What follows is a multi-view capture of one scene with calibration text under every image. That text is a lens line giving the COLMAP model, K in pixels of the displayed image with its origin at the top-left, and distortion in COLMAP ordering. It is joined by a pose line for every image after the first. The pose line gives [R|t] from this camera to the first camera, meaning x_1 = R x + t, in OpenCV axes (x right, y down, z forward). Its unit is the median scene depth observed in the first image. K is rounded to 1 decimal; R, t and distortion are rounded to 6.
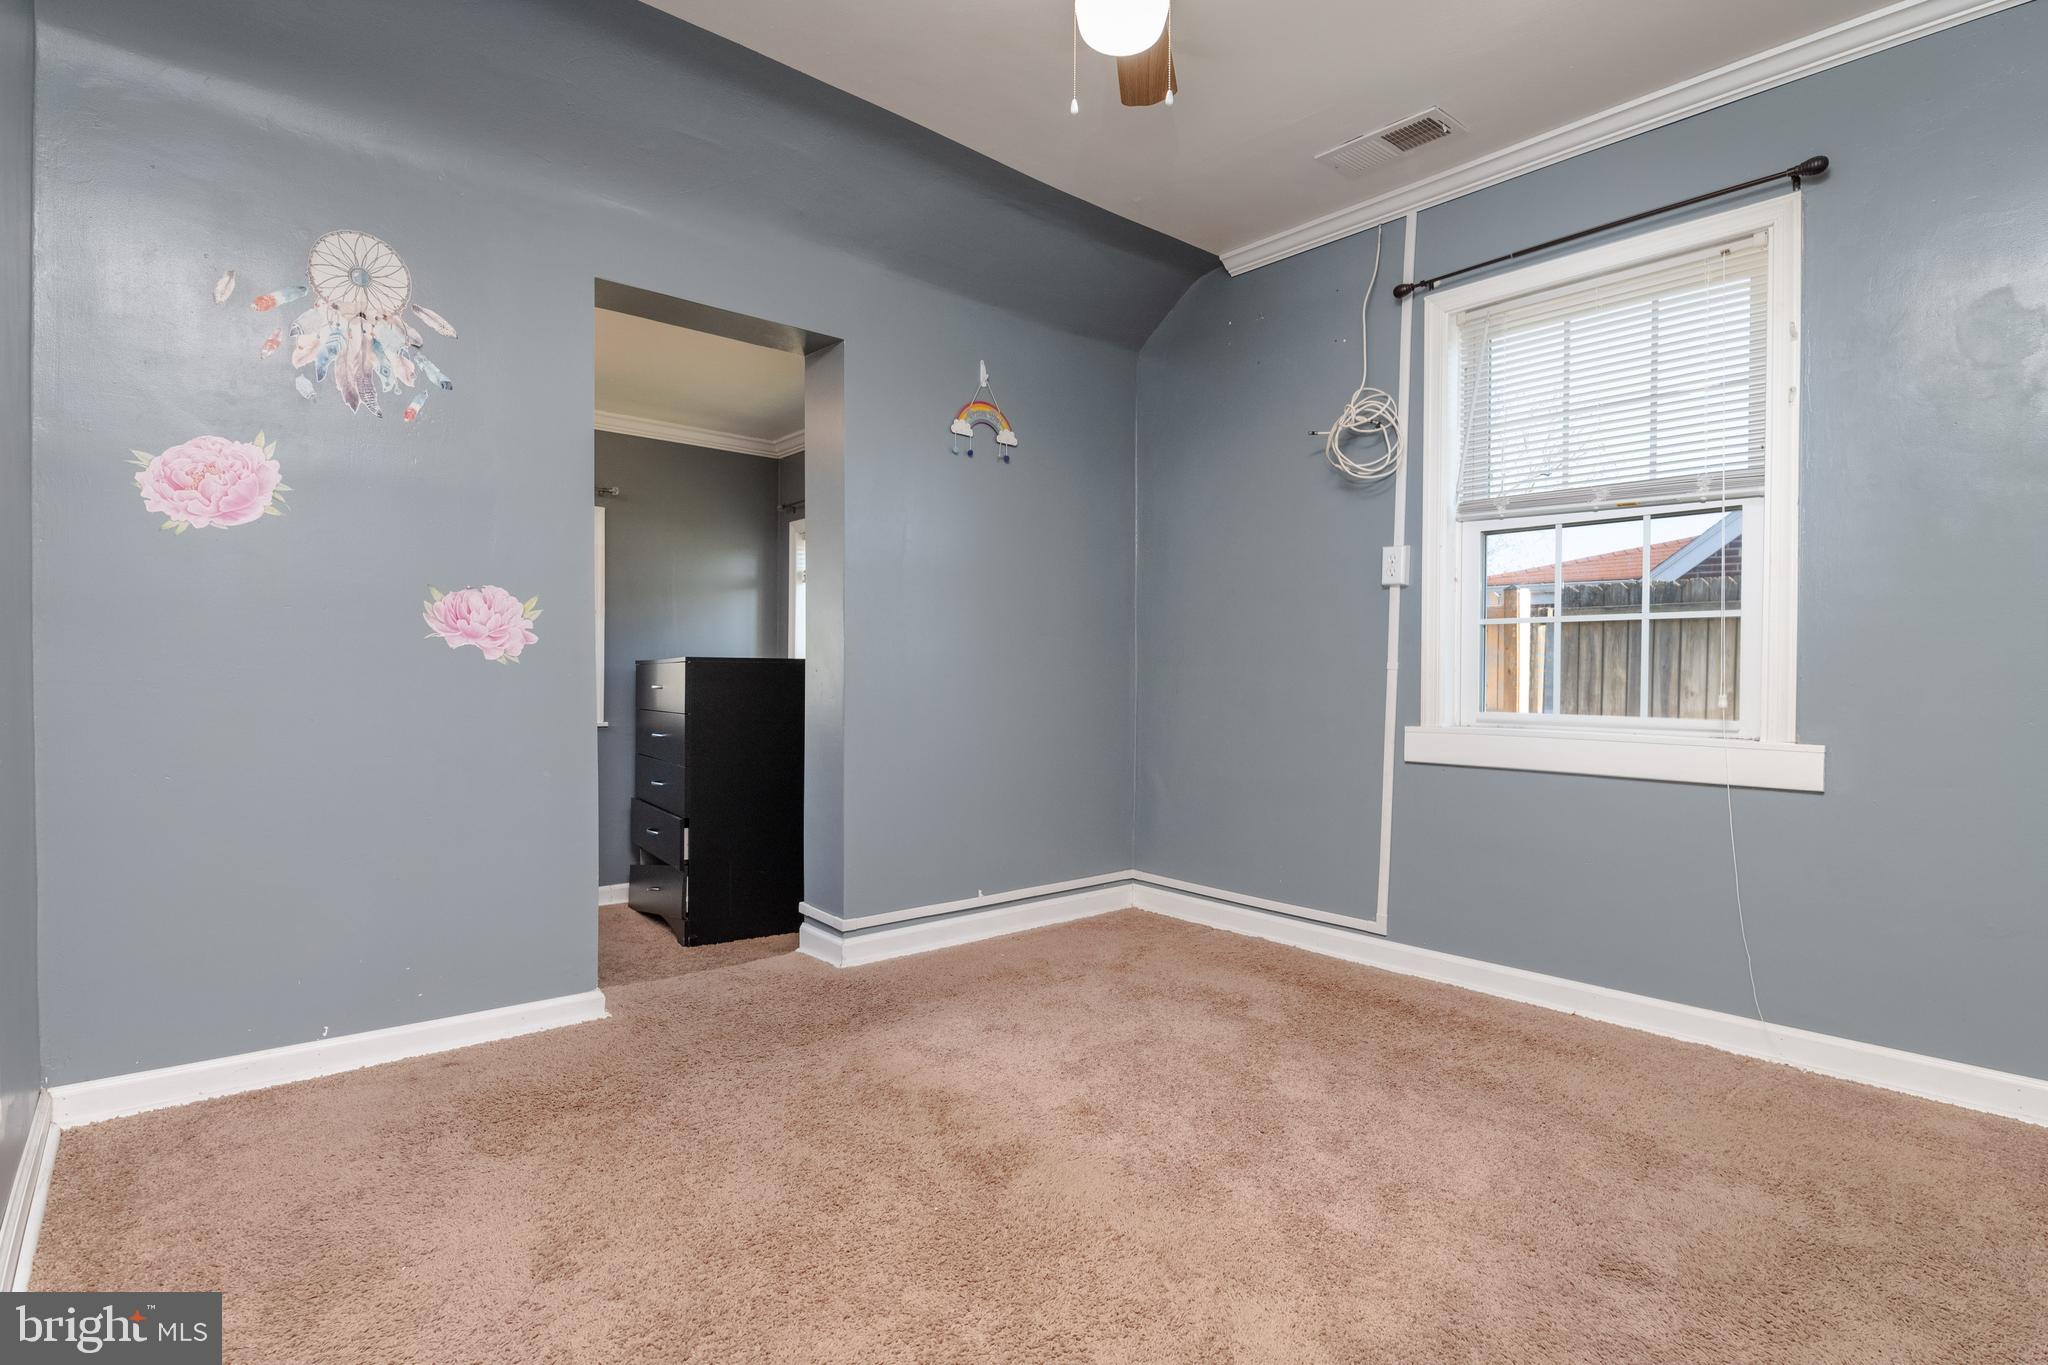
lens RADIAL K [[1011.4, 0, 1027.5], [0, 1011.4, 677.5], [0, 0, 1]] dist [0.000716, -0.008226]
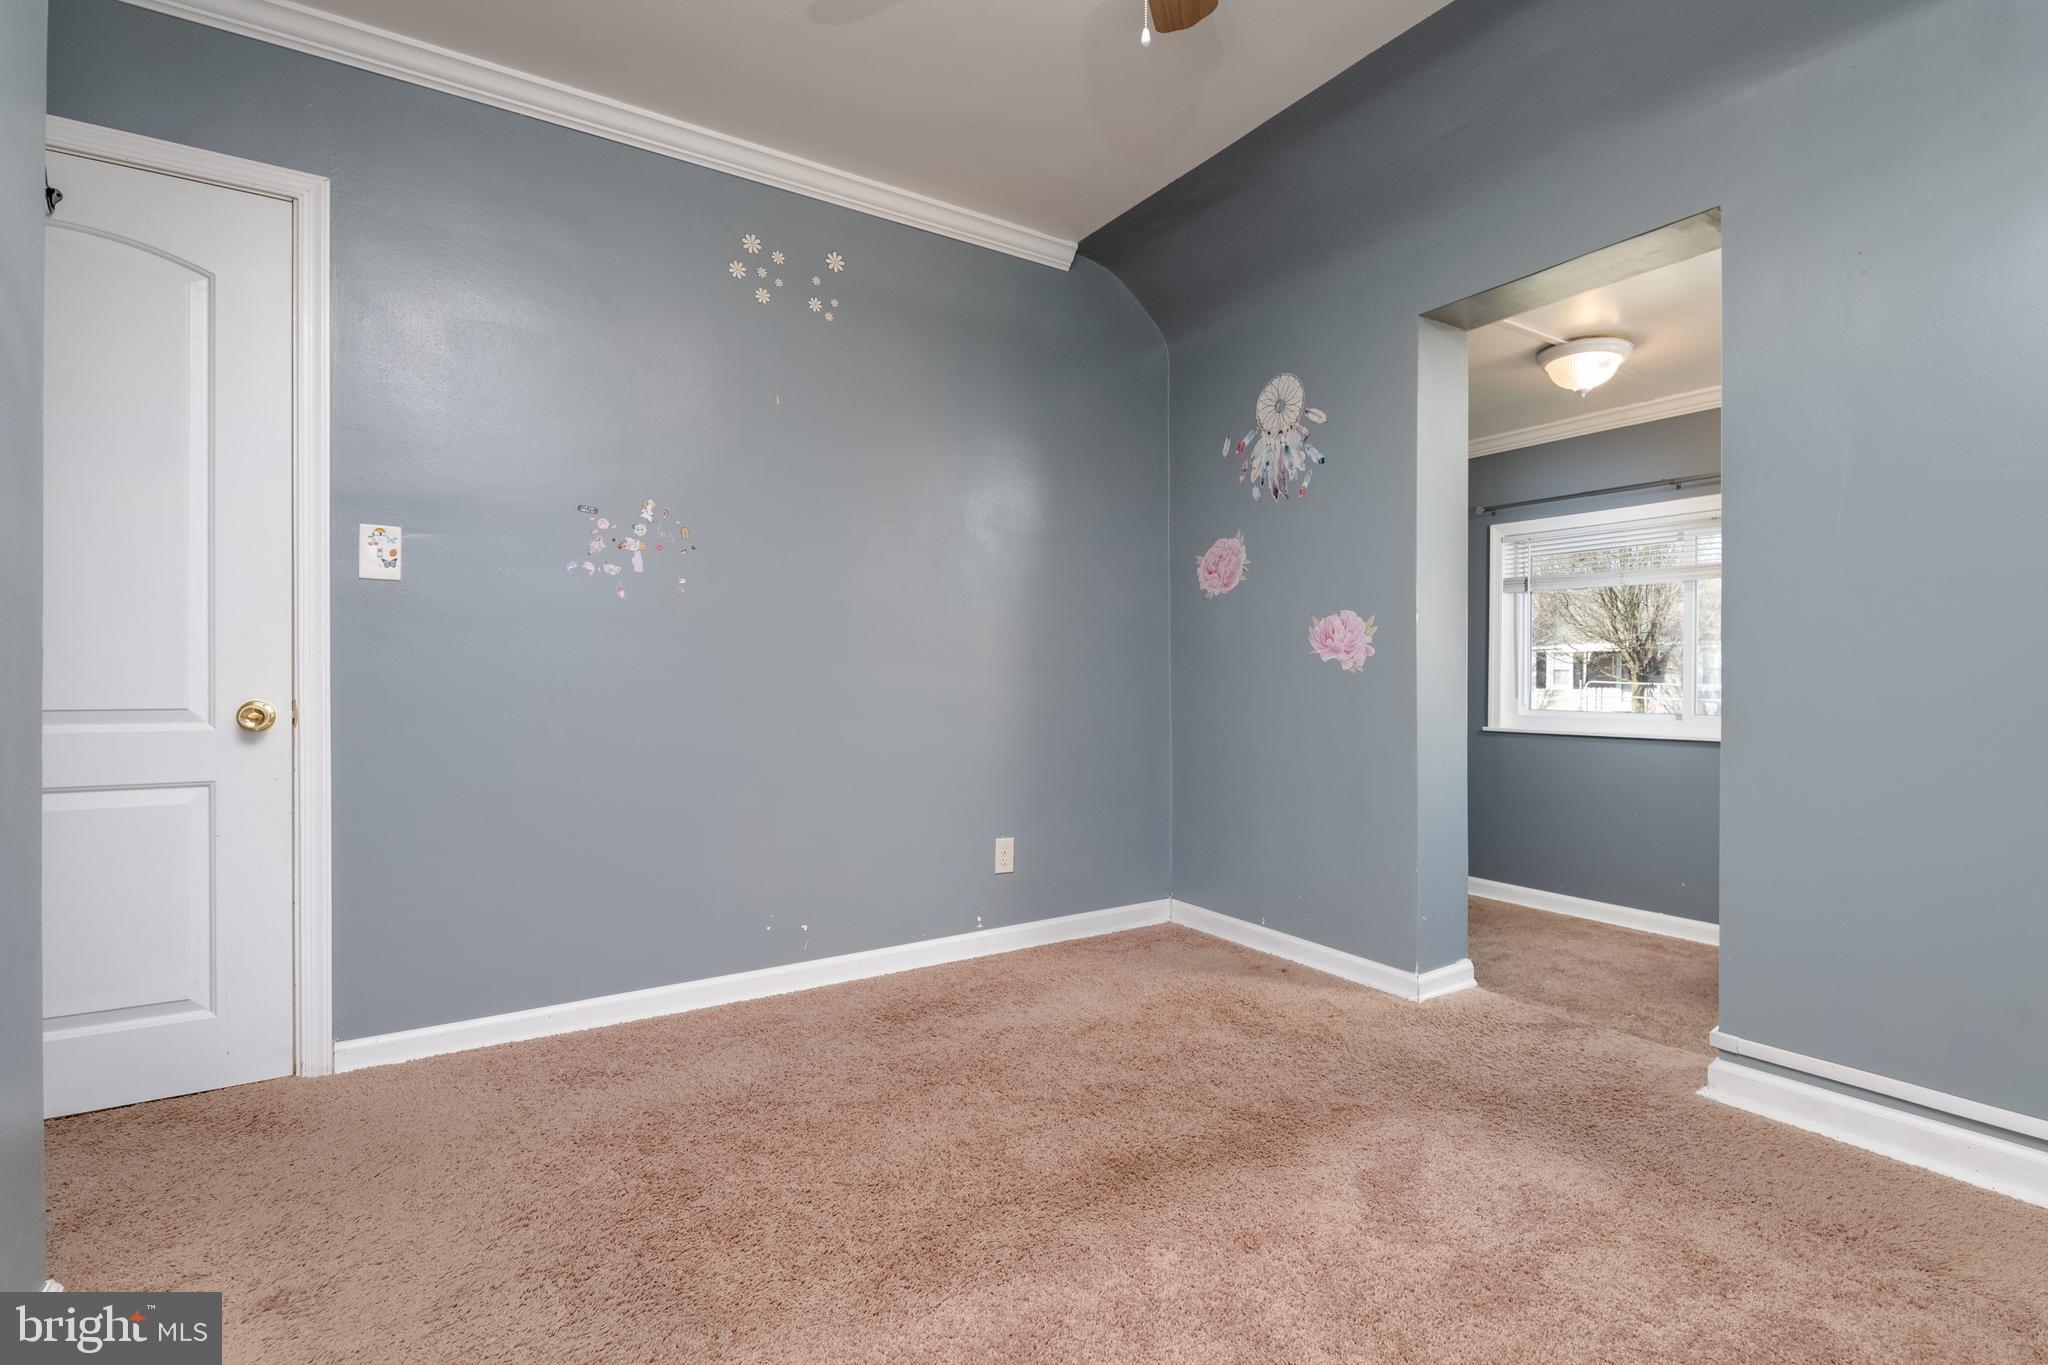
lens RADIAL K [[941.9, 0, 1038.2], [0, 941.9, 684.9], [0, 0, 1]] dist [0.000430, -0.009416]
pose [[-0.133531, 0.002045, -0.991043, 0.689594], [-0.005420, 0.999981, 0.002794, -0.000057], [0.991030, 0.005744, -0.133518, 0.805168]]
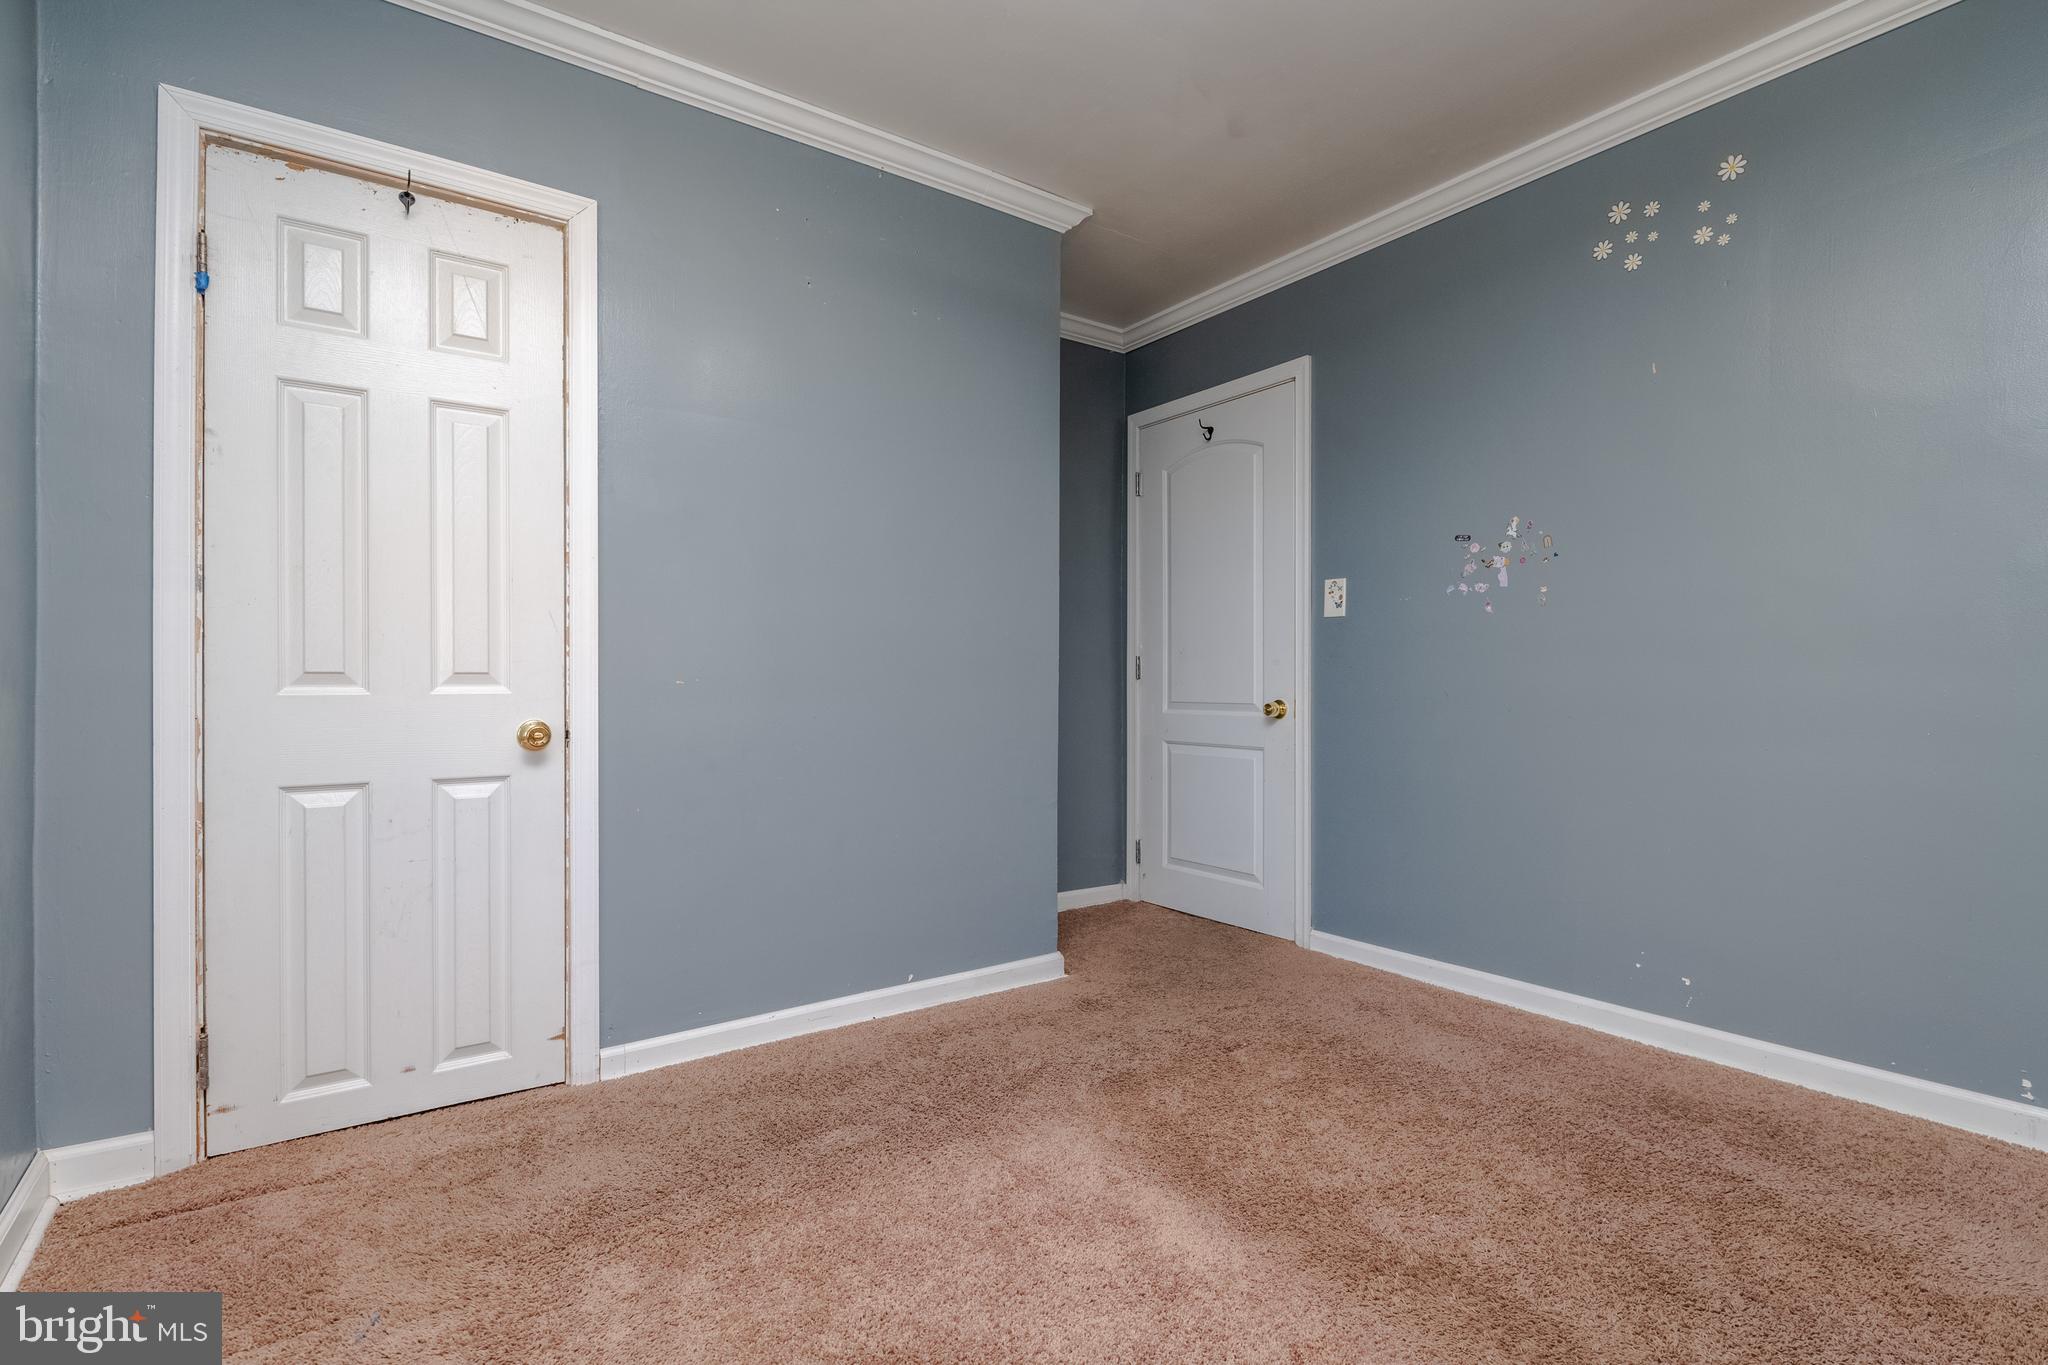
lens RADIAL K [[941.9, 0, 1038.2], [0, 941.9, 684.9], [0, 0, 1]] dist [0.000430, -0.009416]
pose [[-0.995818, -0.004697, 0.091240, 0.175604], [-0.004581, 0.999988, 0.001482, -0.001743], [-0.091246, 0.001058, -0.995828, 1.380812]]
